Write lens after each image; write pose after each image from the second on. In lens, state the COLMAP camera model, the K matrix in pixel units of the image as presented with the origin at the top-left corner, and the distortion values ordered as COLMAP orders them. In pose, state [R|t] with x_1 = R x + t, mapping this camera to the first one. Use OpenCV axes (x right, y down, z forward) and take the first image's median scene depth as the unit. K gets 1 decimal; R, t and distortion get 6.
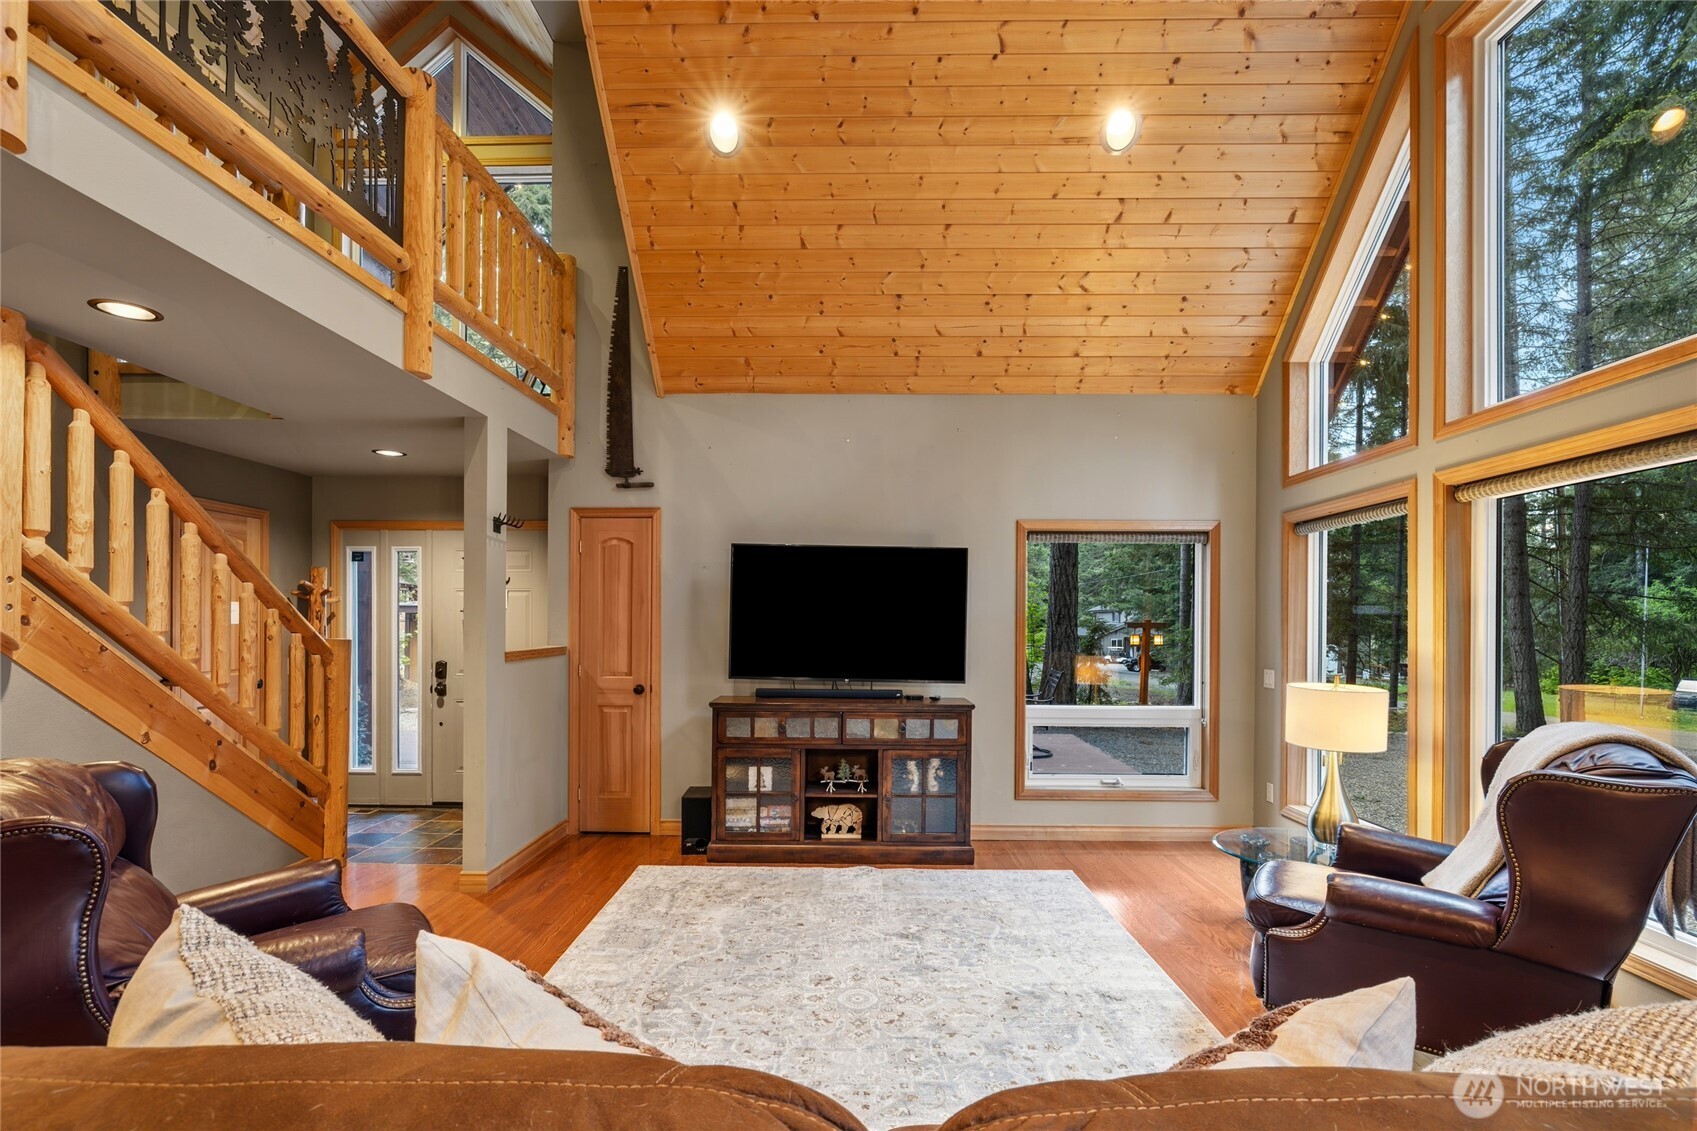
lens RADIAL K [[777.5, 0, 853.5], [0, 777.5, 625.1], [0, 0, 1]] dist [-0.003468, 0.001454]
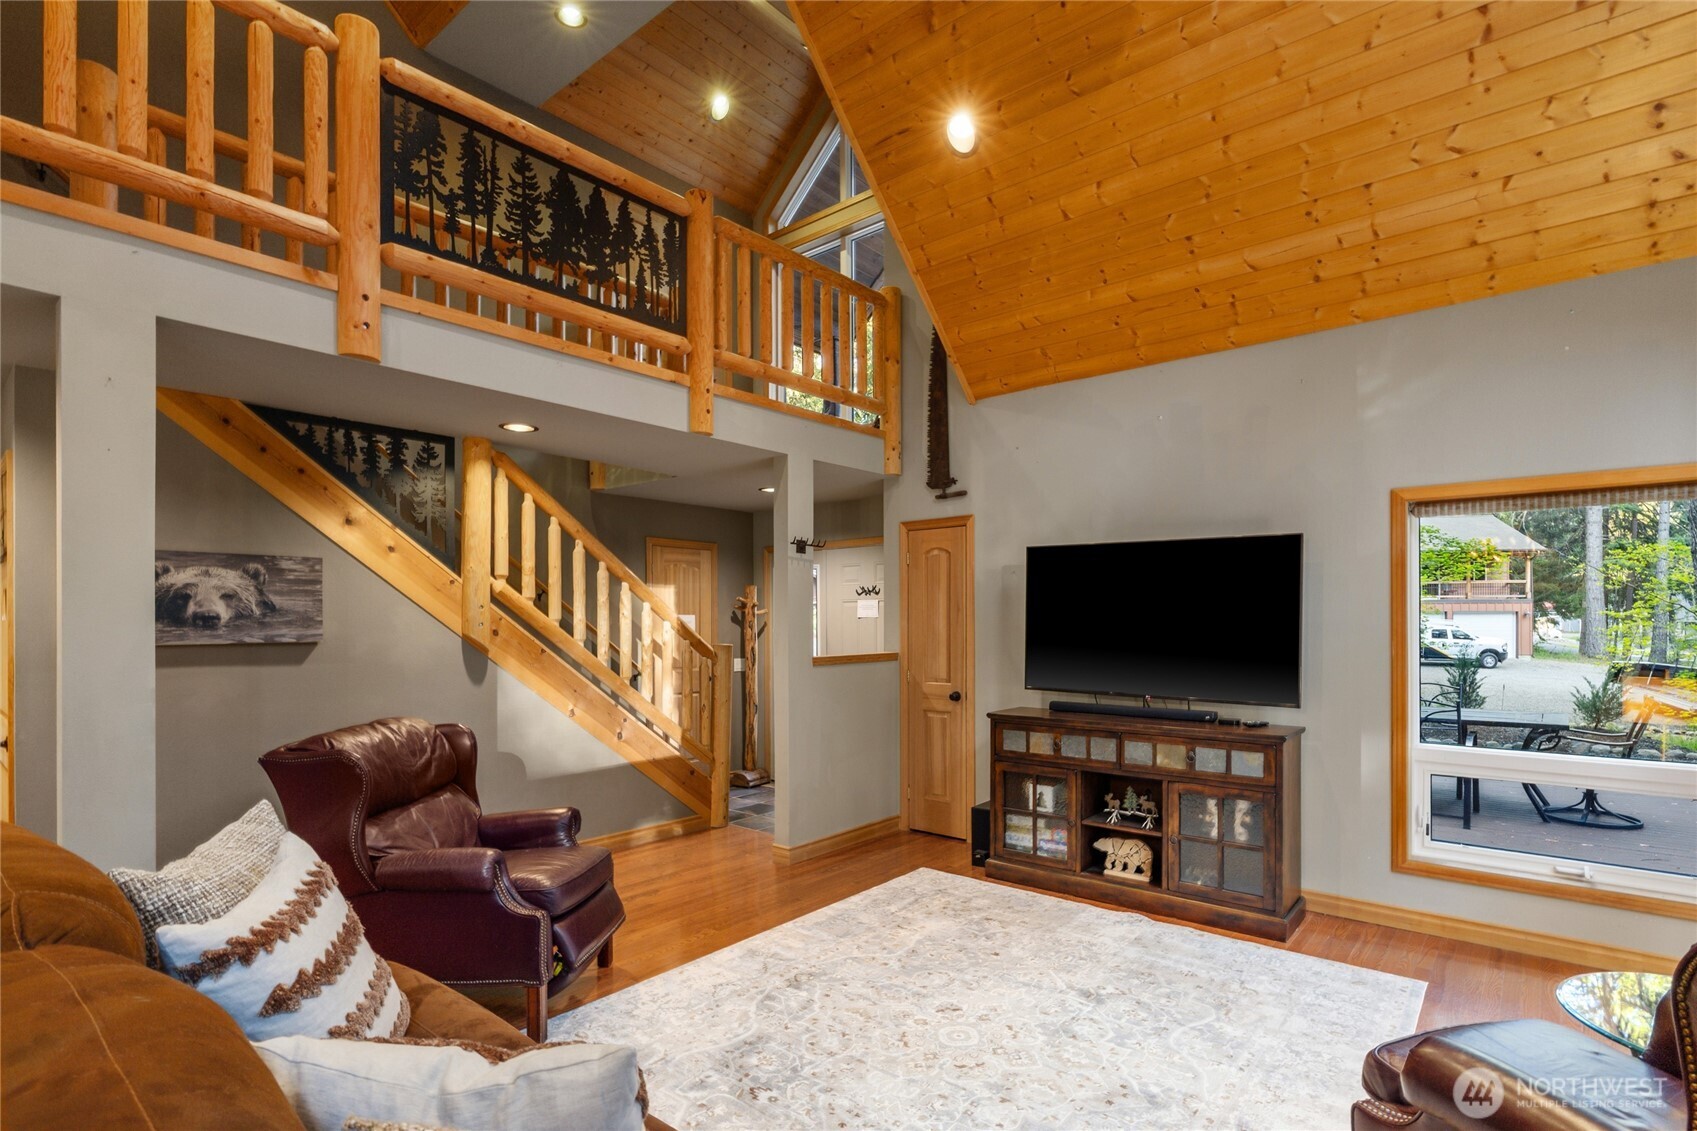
lens RADIAL K [[834.3, 0, 877.4], [0, 834.3, 621.8], [0, 0, 1]] dist [0.000123, 0.000423]
pose [[0.784133, -0.007745, -0.620545, 0.350854], [0.004883, 0.999968, -0.006311, -0.008605], [0.620574, 0.001918, 0.784145, 0.093134]]
